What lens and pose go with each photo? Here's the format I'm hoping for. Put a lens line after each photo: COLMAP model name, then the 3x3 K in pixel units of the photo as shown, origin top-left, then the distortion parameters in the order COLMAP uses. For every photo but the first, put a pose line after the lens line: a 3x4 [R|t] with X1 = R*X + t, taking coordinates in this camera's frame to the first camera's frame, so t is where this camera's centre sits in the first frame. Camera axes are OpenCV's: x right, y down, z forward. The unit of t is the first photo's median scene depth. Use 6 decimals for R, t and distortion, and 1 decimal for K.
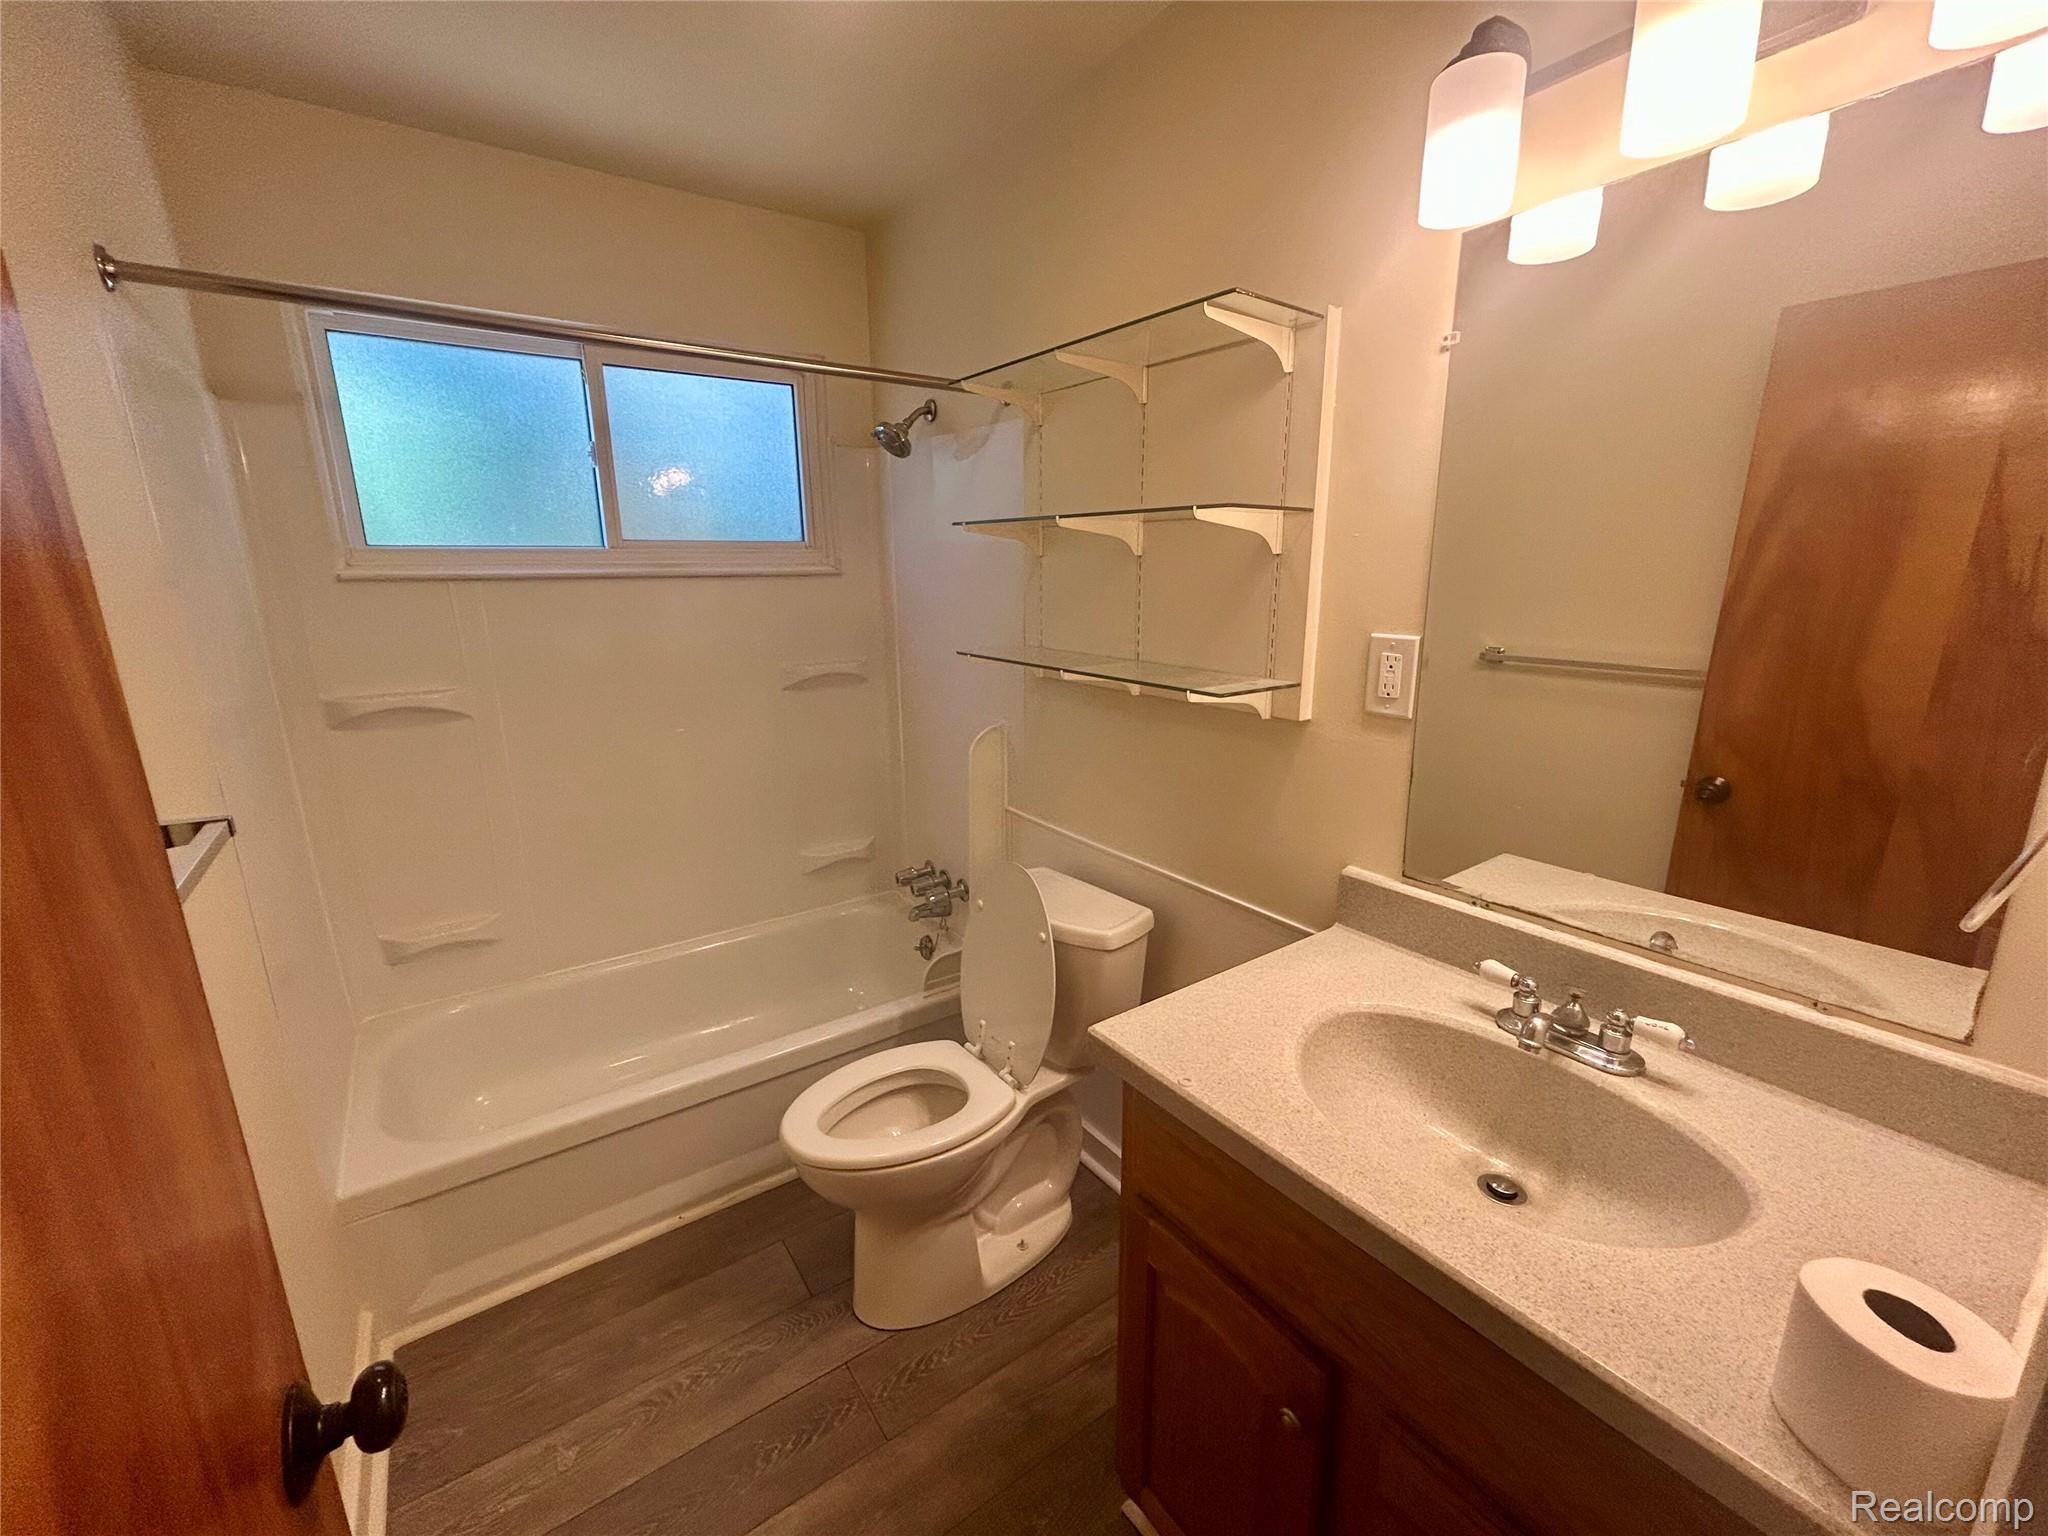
lens RADIAL K [[832.2, 0, 1022.8], [0, 832.2, 764.4], [0, 0, 1]] dist [0.000282, 0.000363]
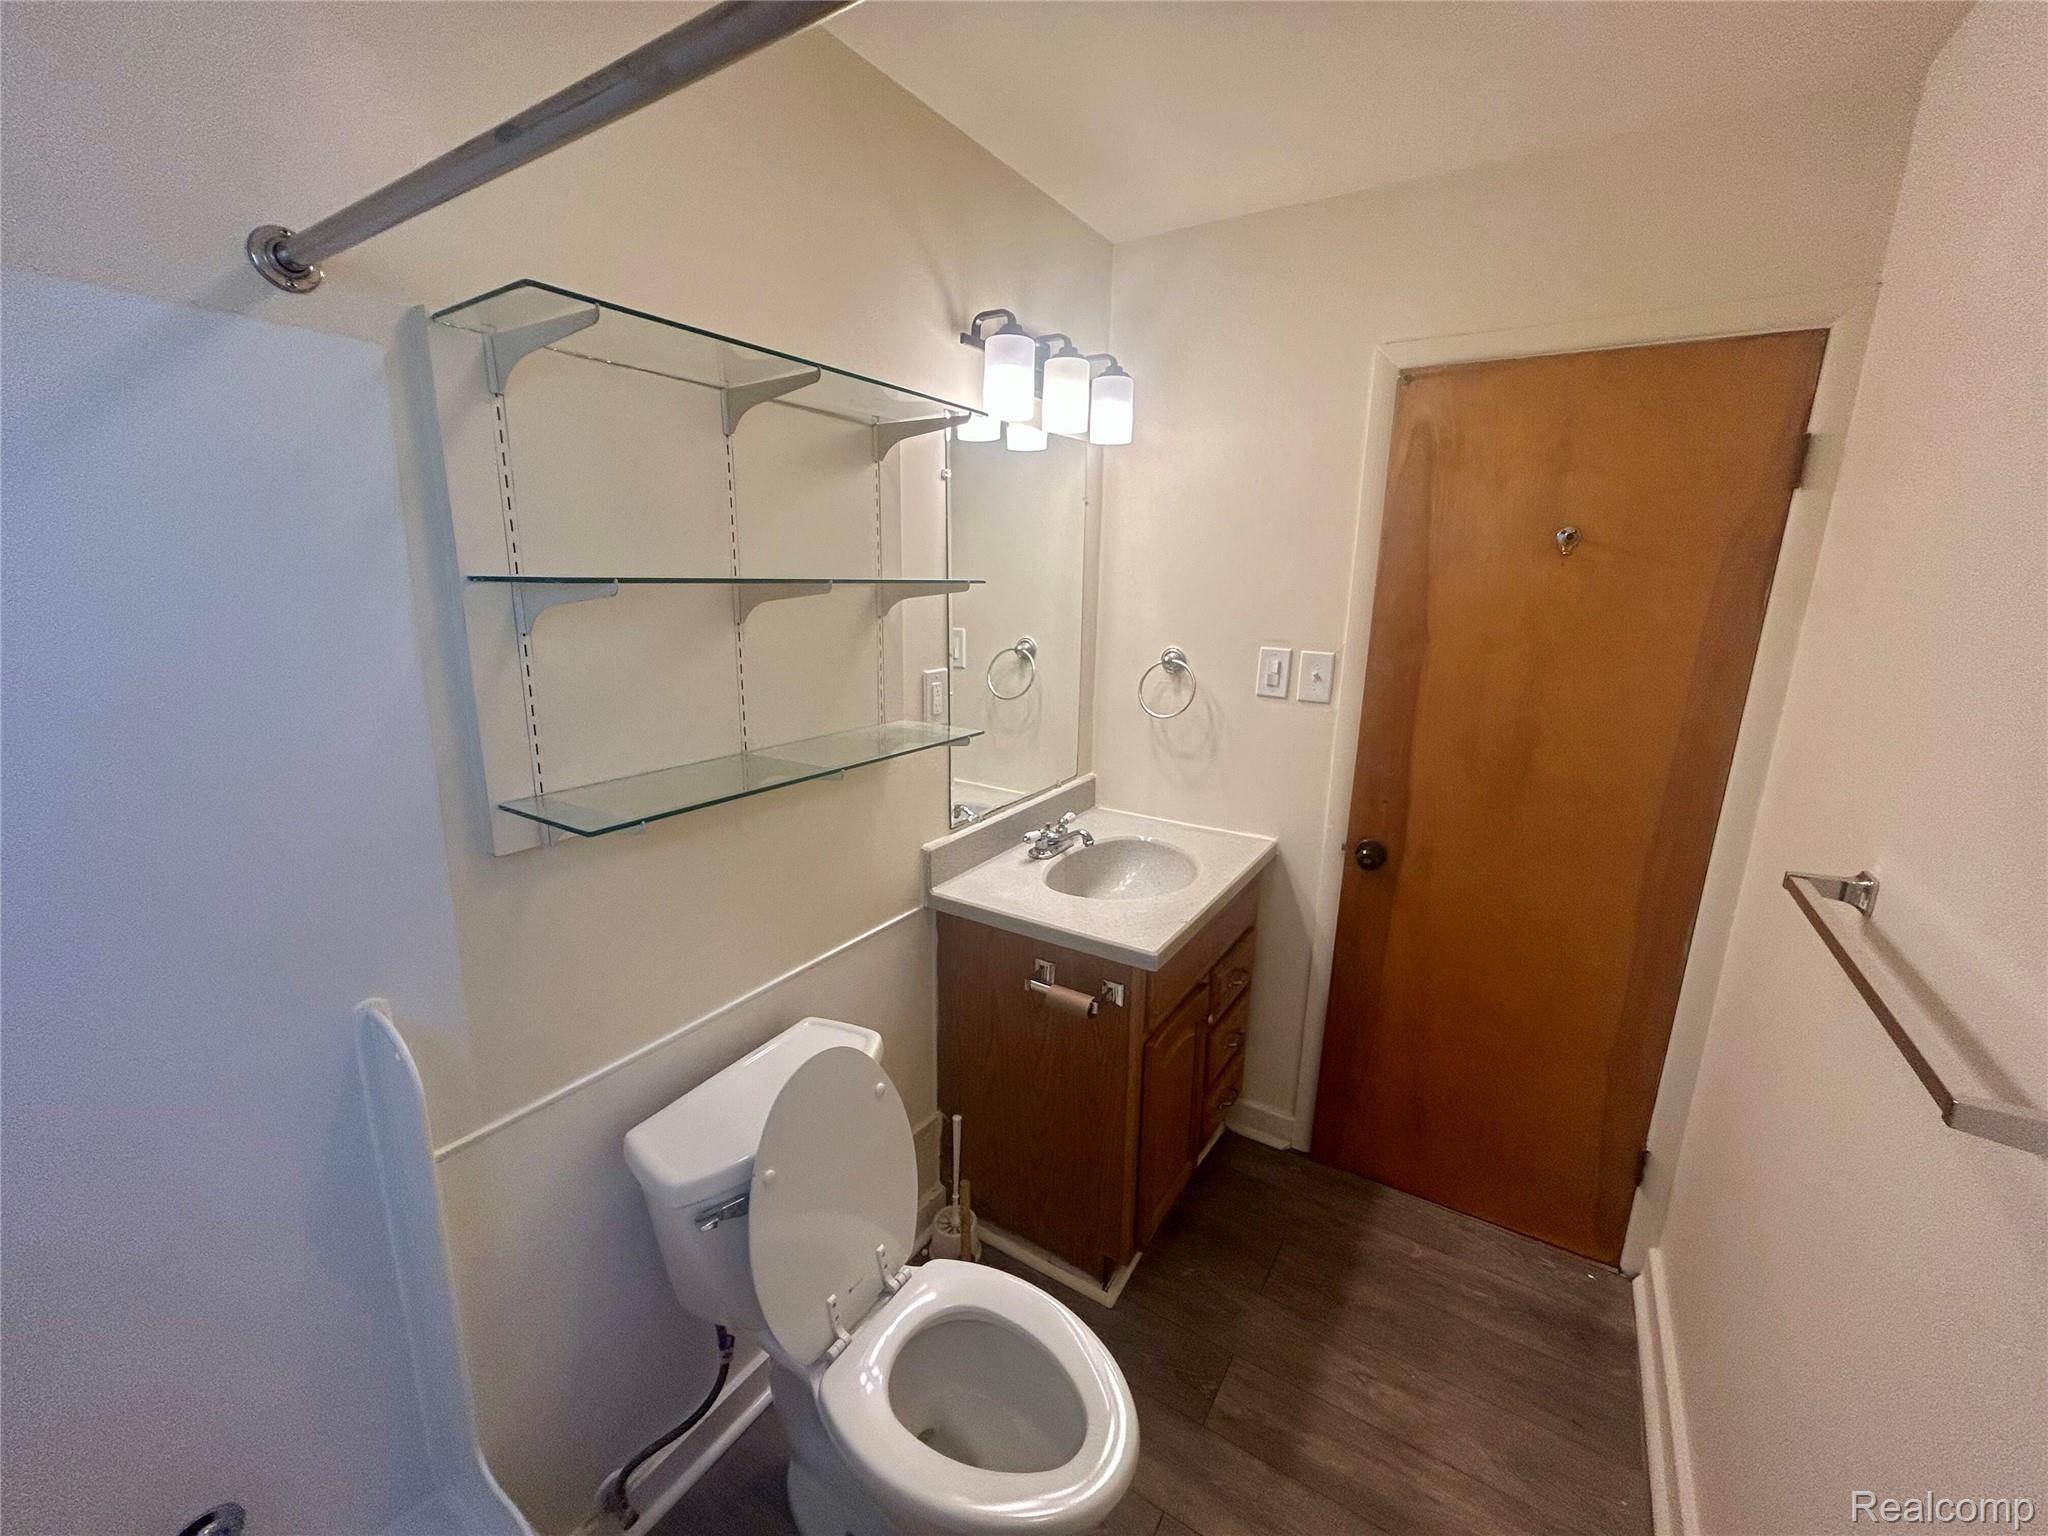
lens RADIAL K [[832.2, 0, 1020.2], [0, 832.2, 773.1], [0, 0, 1]] dist [0.000282, 0.000363]
pose [[-0.381233, -0.209013, 0.900541, -0.915004], [0.208020, 0.929732, 0.303851, -0.388424], [-0.900771, 0.303169, -0.310966, 1.355230]]
